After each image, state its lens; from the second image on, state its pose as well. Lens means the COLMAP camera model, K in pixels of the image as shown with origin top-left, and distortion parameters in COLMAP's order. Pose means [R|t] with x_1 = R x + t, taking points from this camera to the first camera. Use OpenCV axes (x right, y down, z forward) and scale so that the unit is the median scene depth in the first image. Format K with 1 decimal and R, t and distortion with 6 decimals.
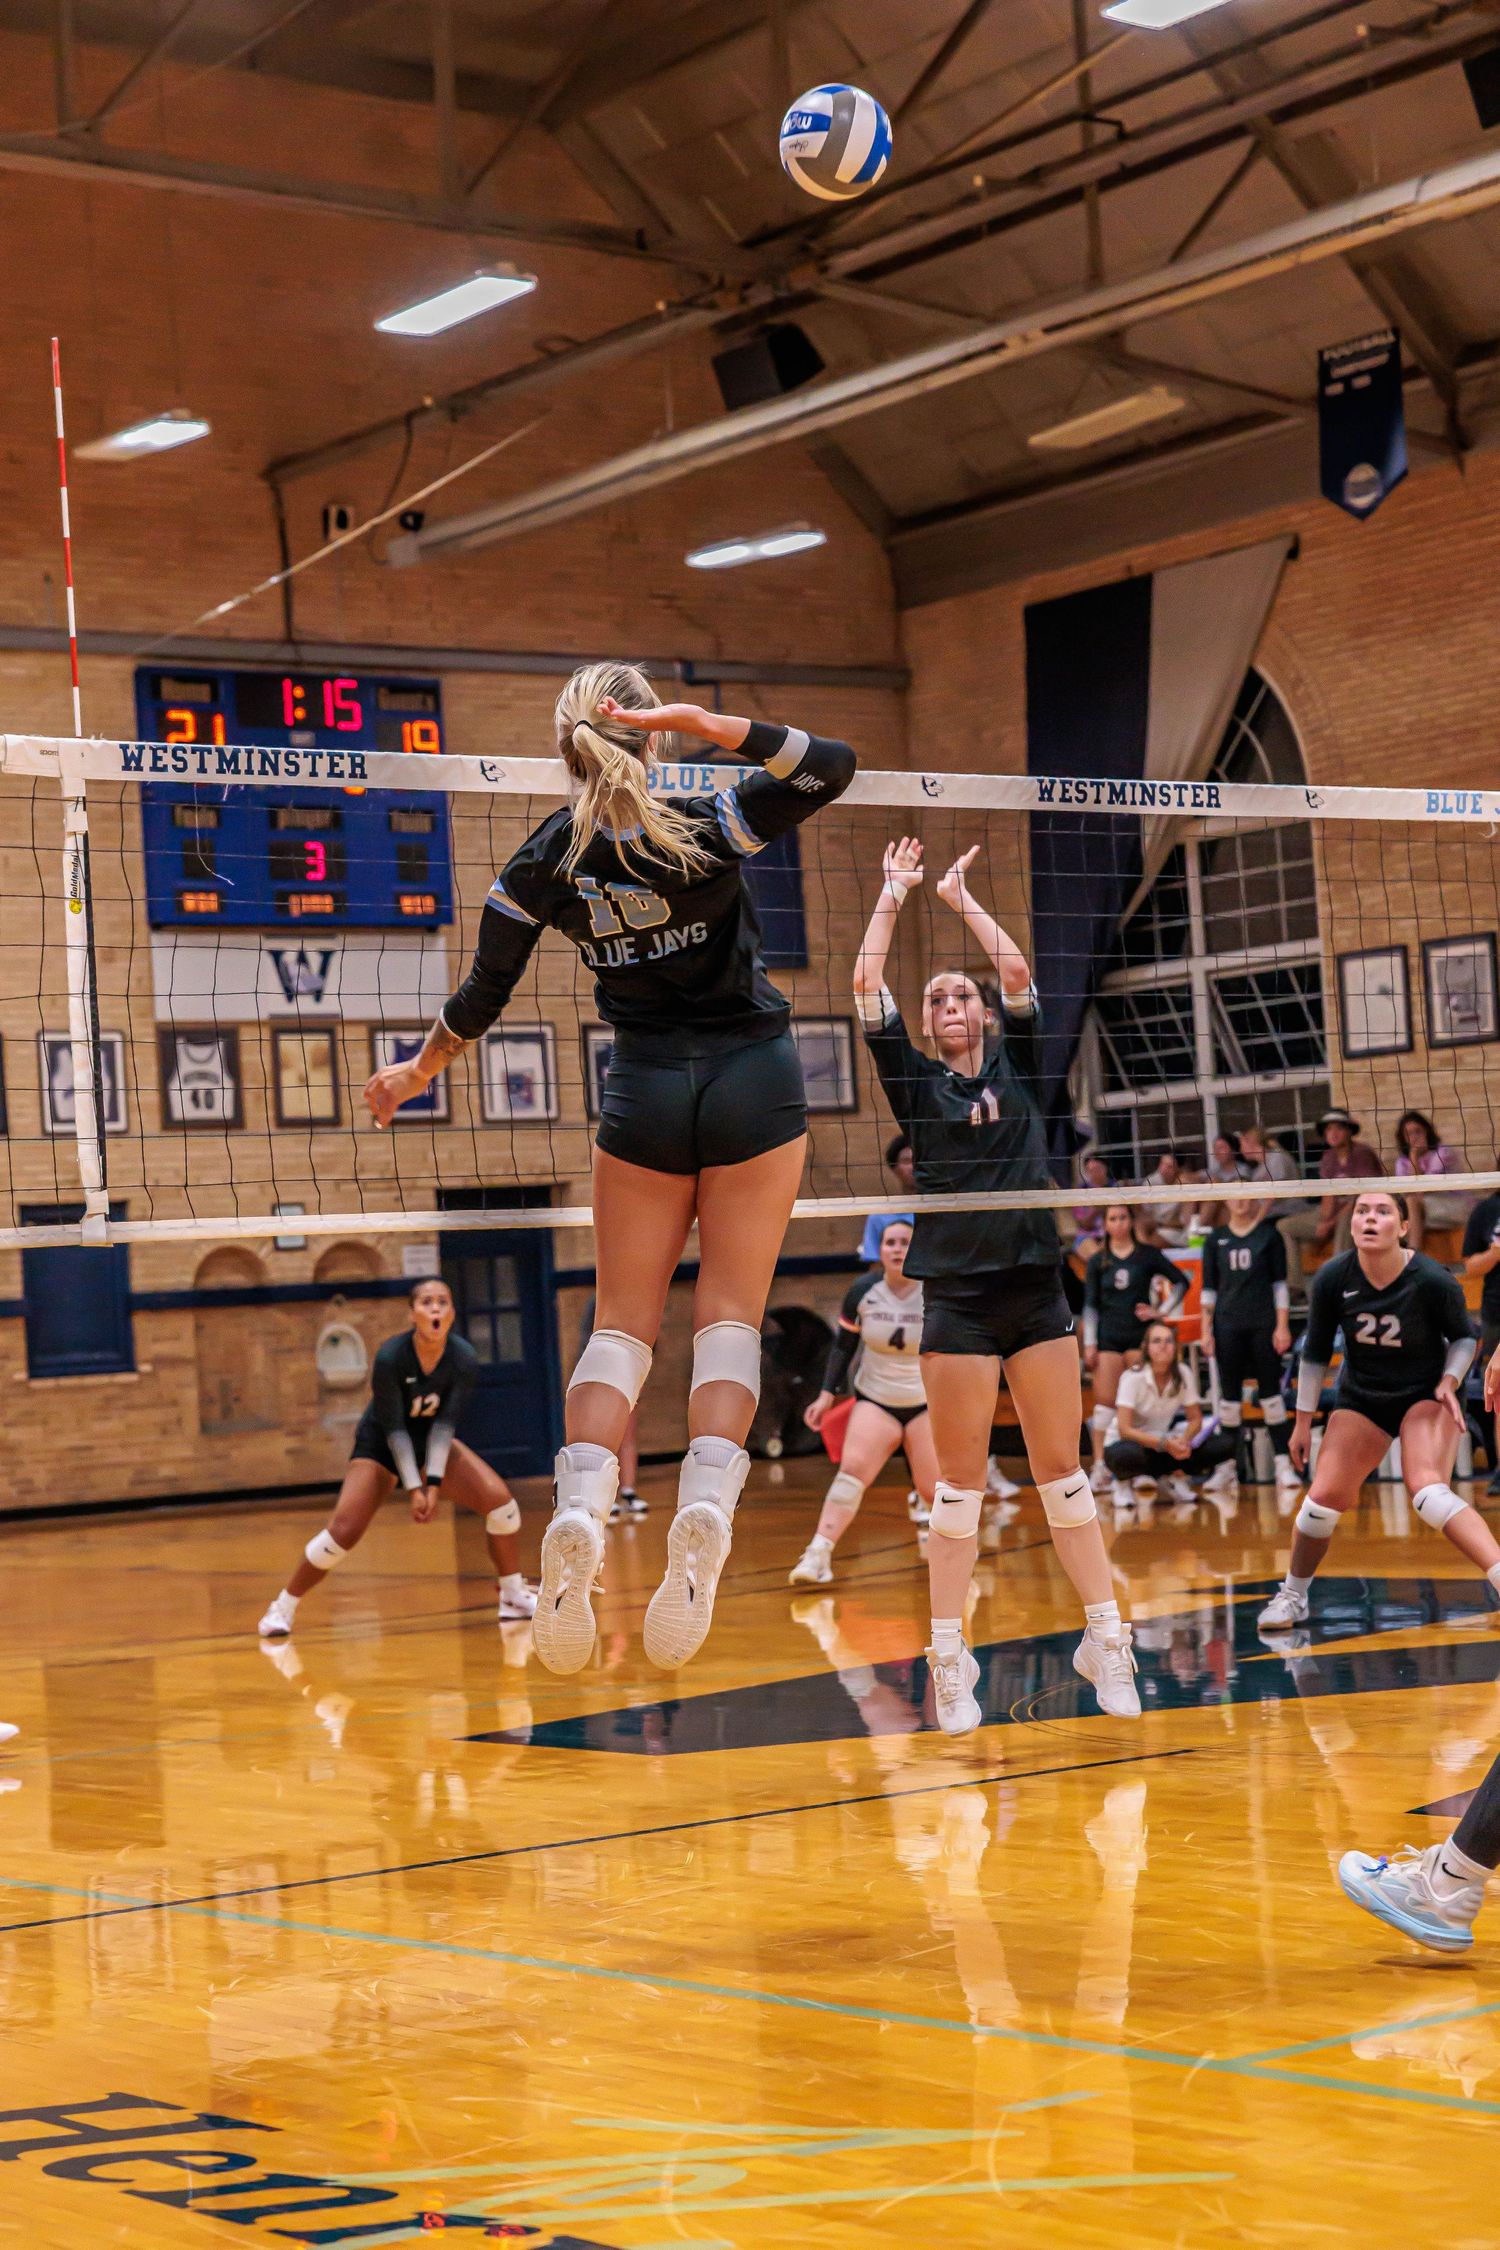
lens RADIAL K [[4191.2, 0, 712.4], [0, 4191.2, 1128.8], [0, 0, 1]] dist [0.038301, -0.044295]
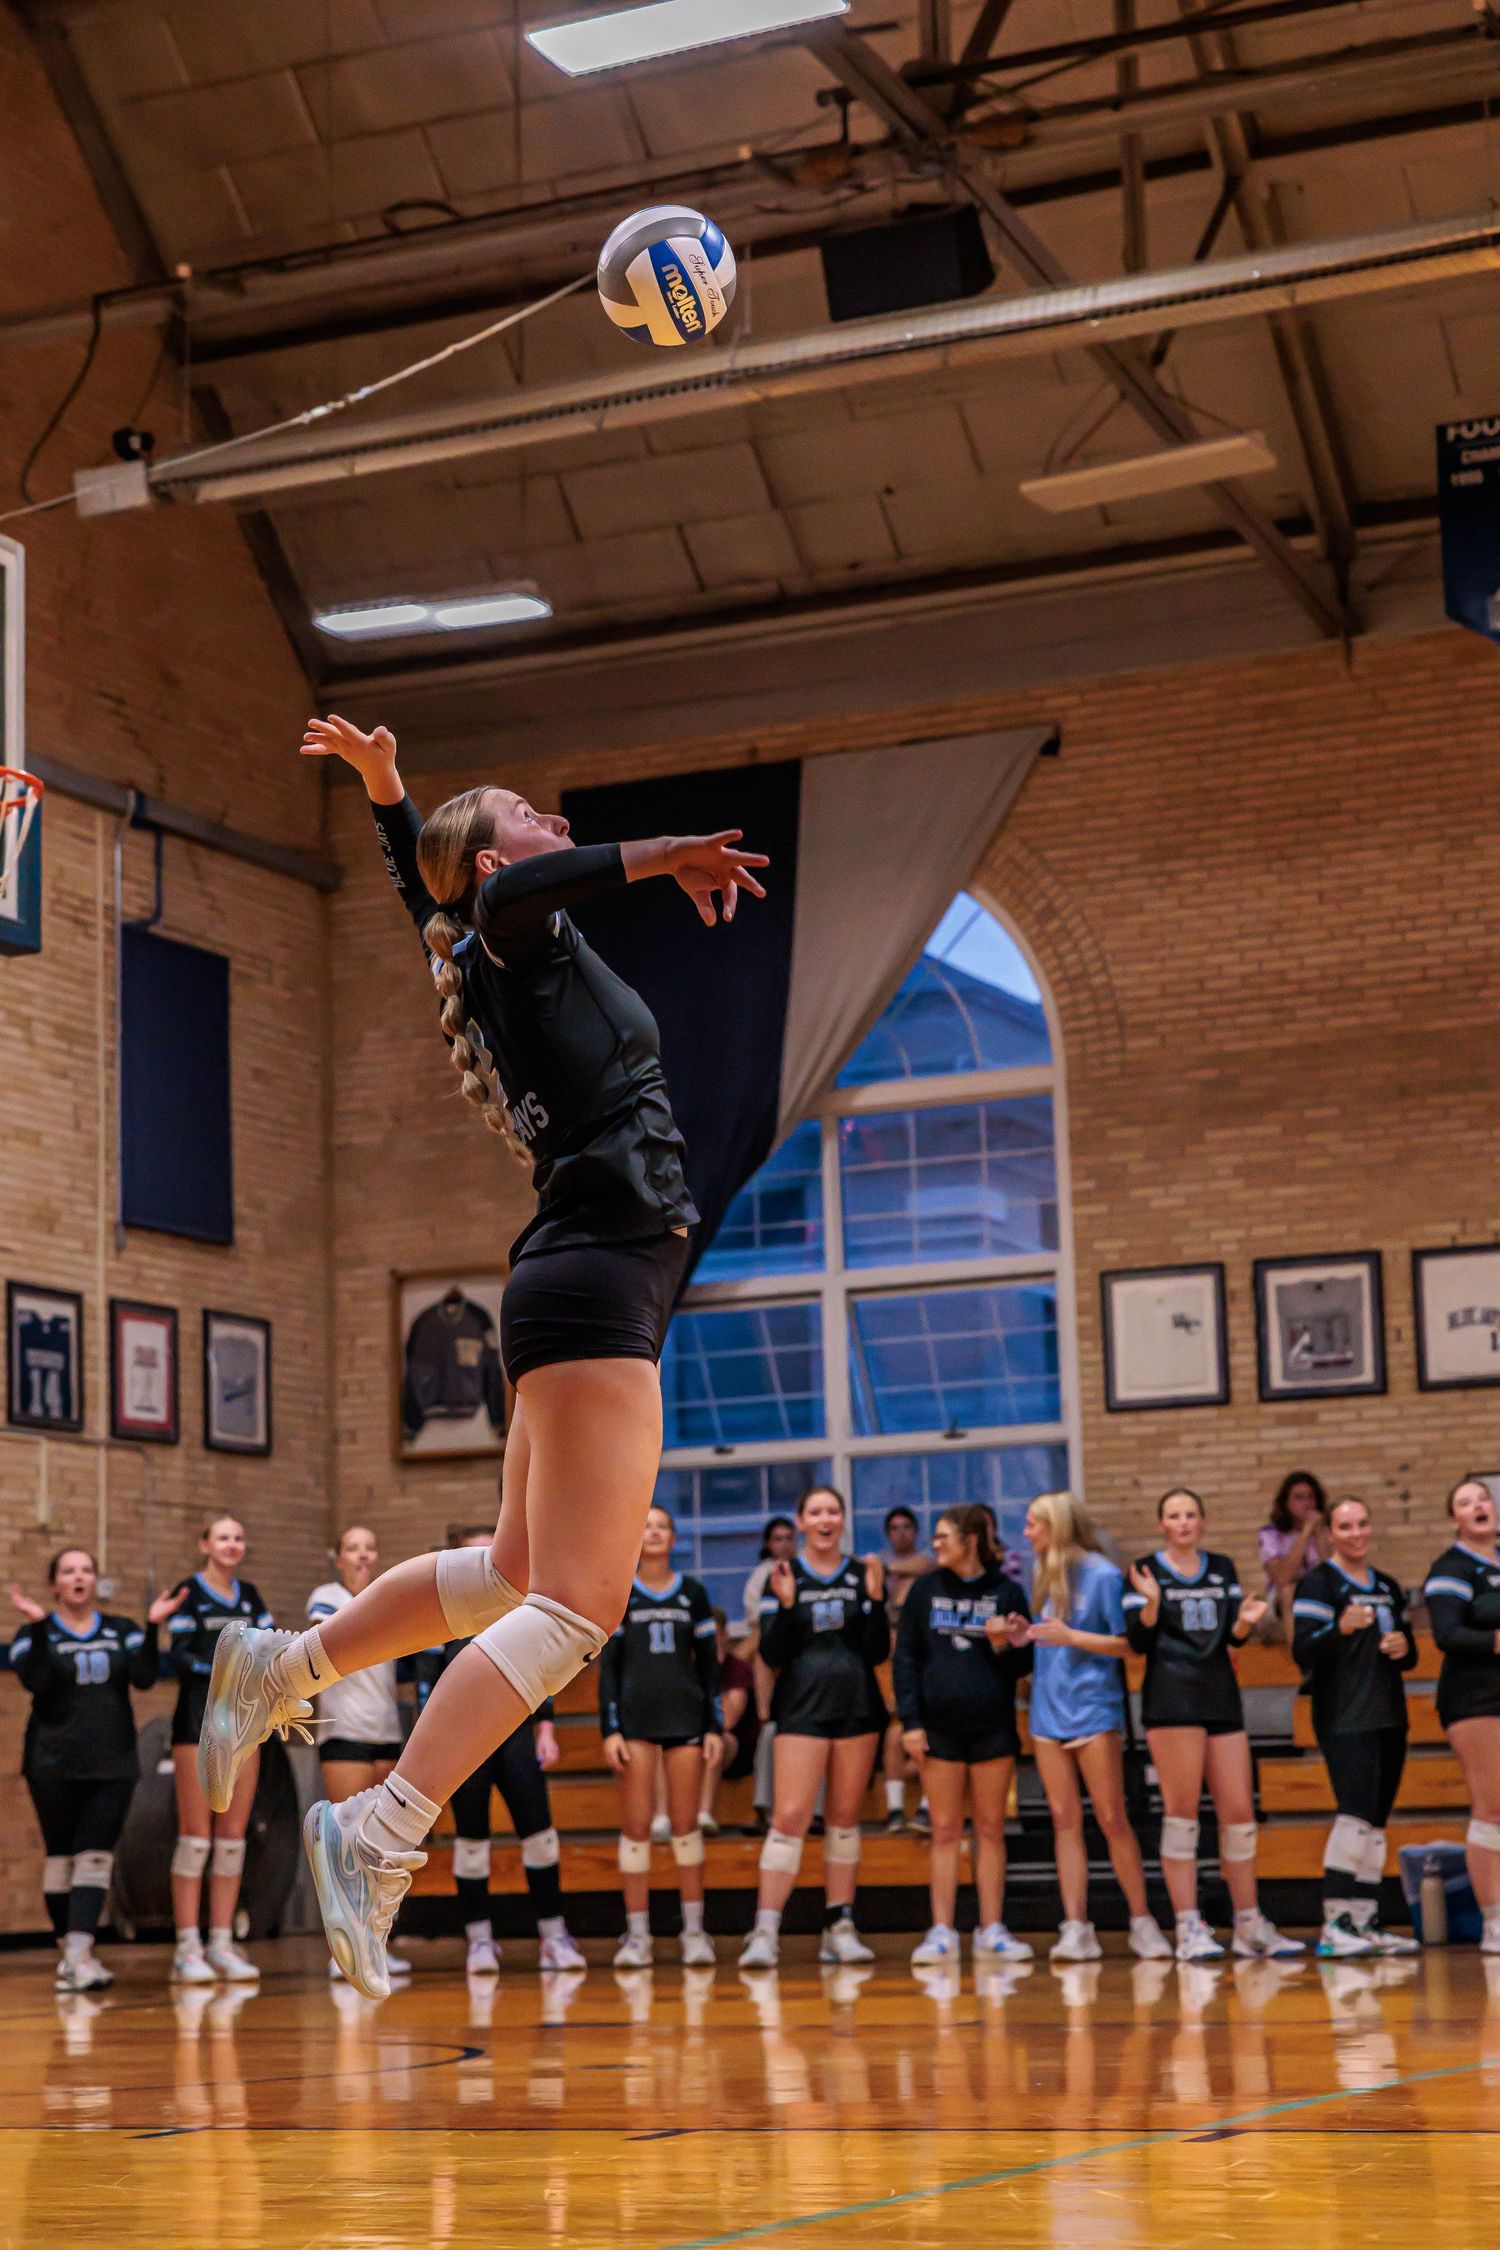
lens RADIAL K [[4191.2, 0, 712.4], [0, 4191.2, 1128.8], [0, 0, 1]] dist [0.038301, -0.044295]
pose [[0.873430, 0.115998, 0.472931, -0.275458], [-0.049458, 0.987323, -0.150825, 0.050825], [-0.484431, 0.108345, 0.868094, 0.386141]]
